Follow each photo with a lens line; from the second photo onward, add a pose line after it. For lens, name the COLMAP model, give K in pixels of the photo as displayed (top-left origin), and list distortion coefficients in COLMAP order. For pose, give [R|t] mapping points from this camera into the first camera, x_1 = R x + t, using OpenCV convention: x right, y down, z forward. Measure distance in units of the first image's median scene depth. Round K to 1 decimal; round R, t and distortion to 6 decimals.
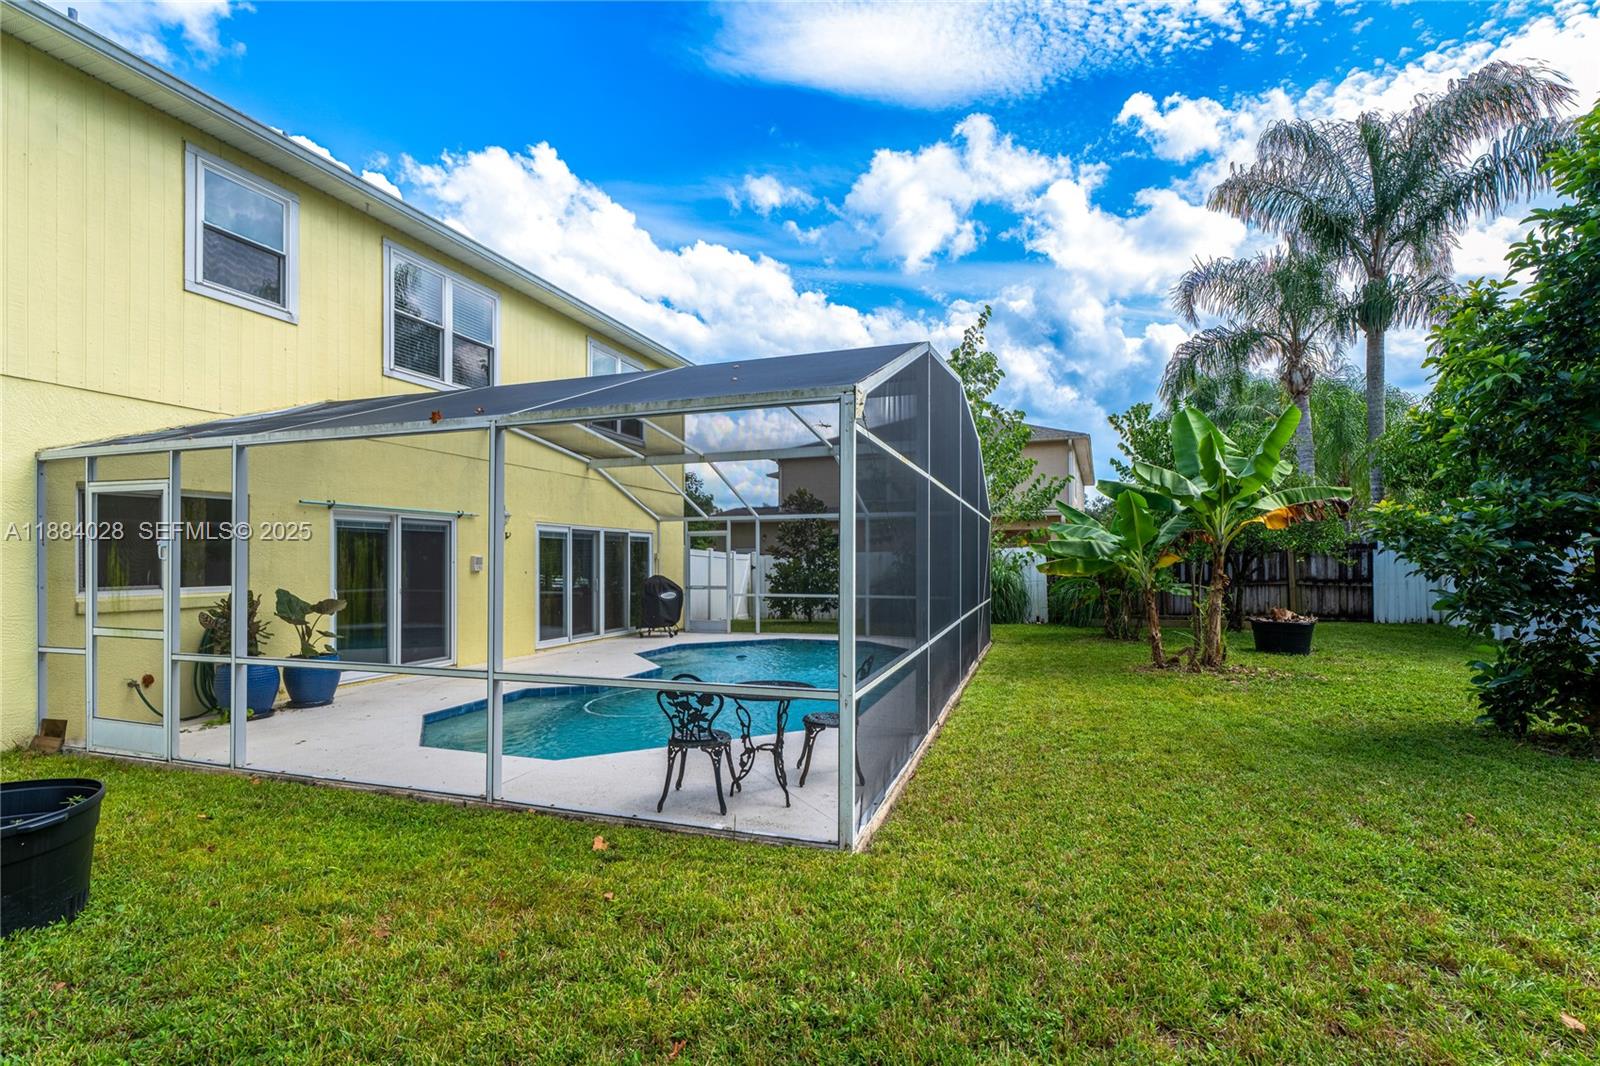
lens RADIAL K [[720.7, 0, 809.7], [0, 720.7, 537.6], [0, 0, 1]] dist [0.001464, -0.000177]
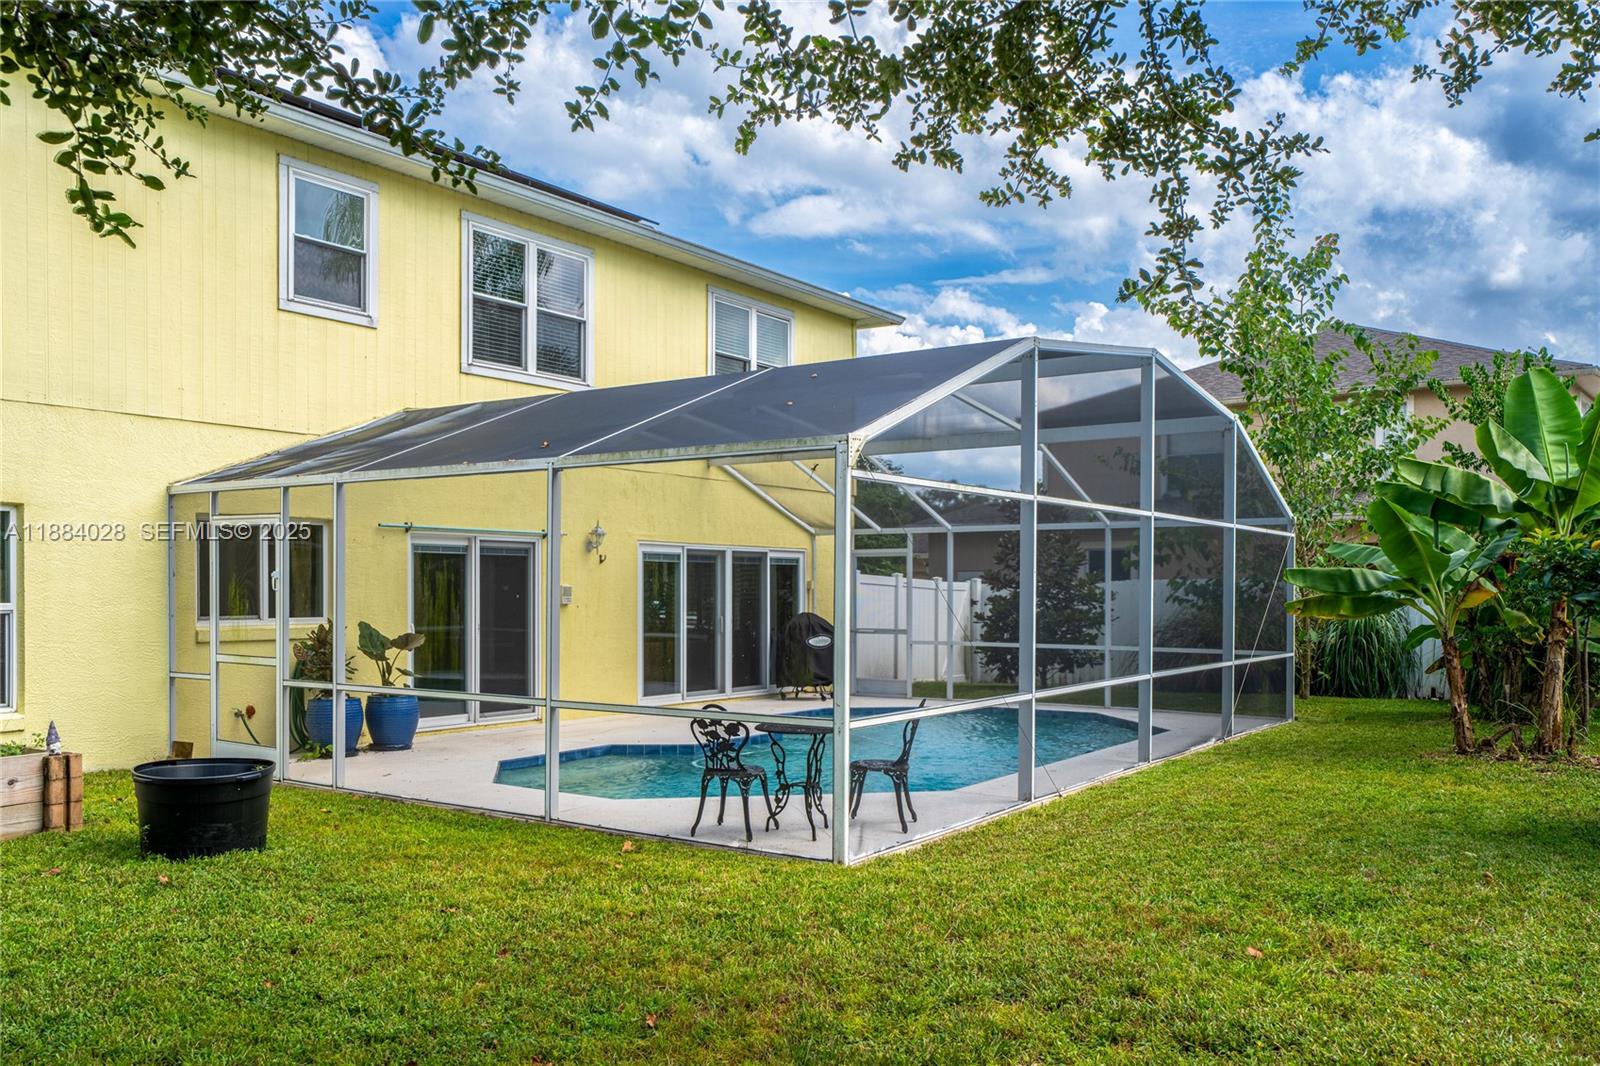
lens RADIAL K [[1319.9, 0, 800.0], [0, 1319.9, 533.0], [0, 0, 1]] dist [-0.031175, 0.004042]
pose [[0.959770, -0.005839, -0.280725, 0.277837], [0.002945, 0.999938, -0.010730, -0.022428], [0.280771, 0.009472, 0.959728, -0.460717]]
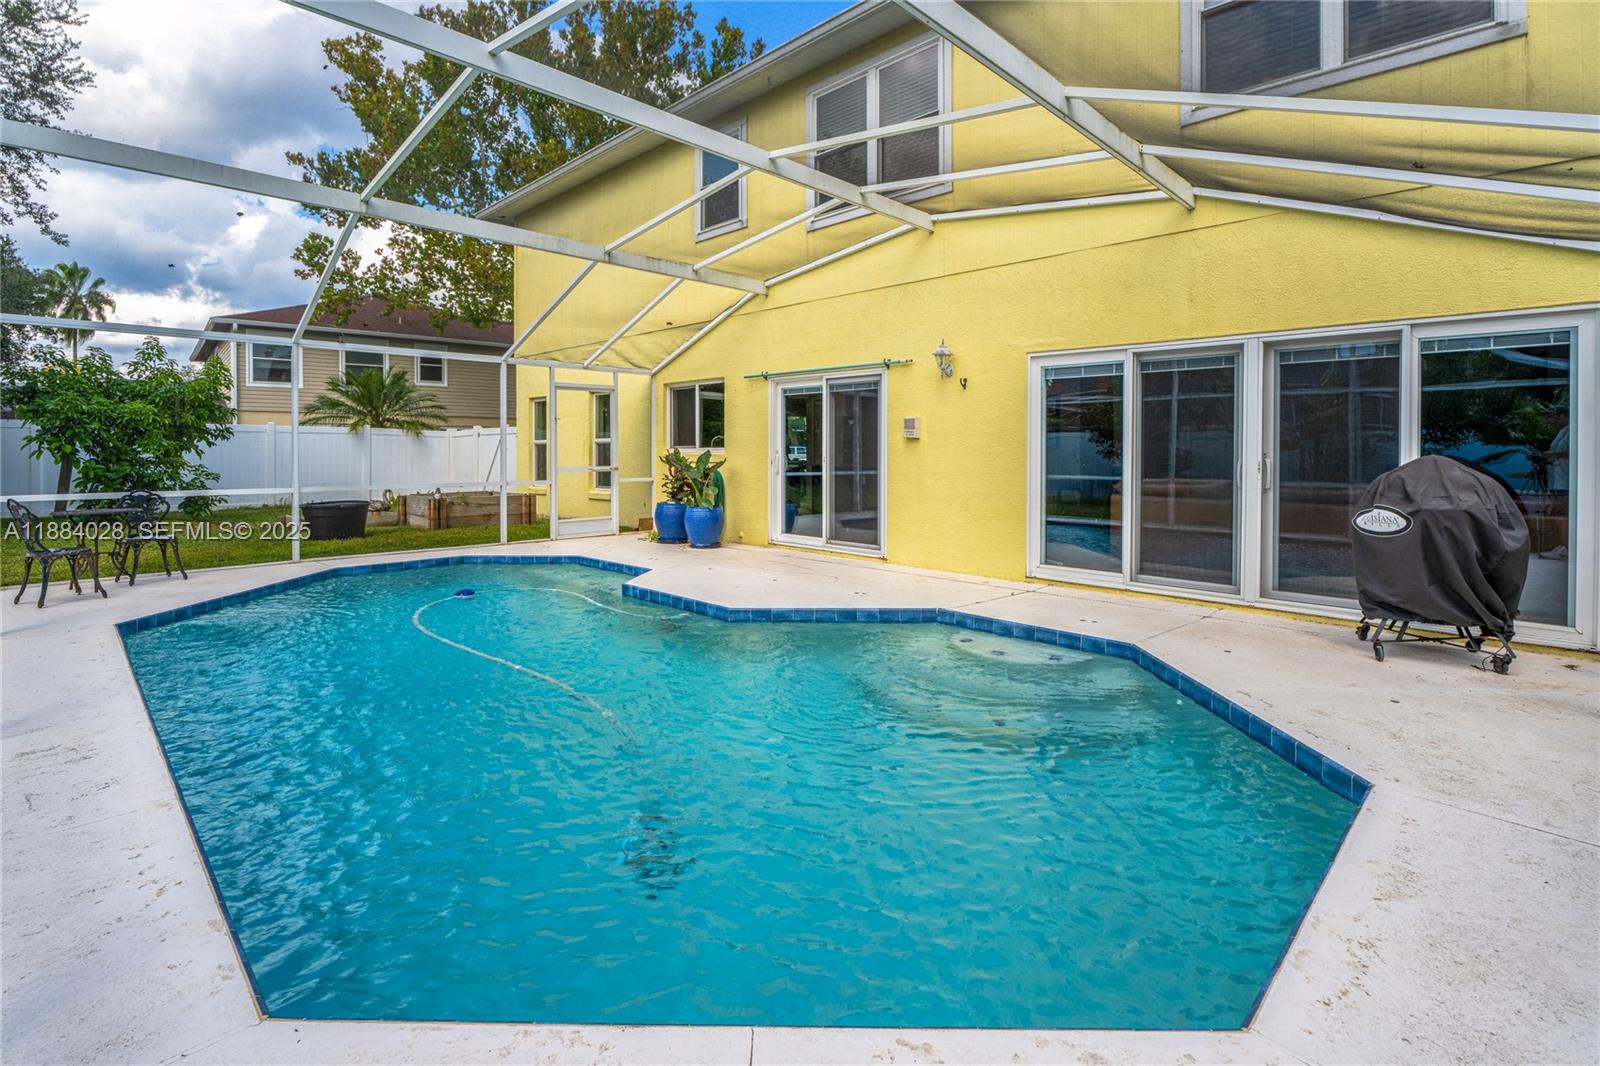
lens RADIAL K [[740.5, 0, 795.2], [0, 740.5, 553.1], [0, 0, 1]] dist [-0.019858, 0.000254]
pose [[-0.446699, 0.131243, -0.885006, 0.368900], [0.031316, 0.990870, 0.131136, 0.082637], [0.894136, 0.030863, -0.446730, 1.722761]]
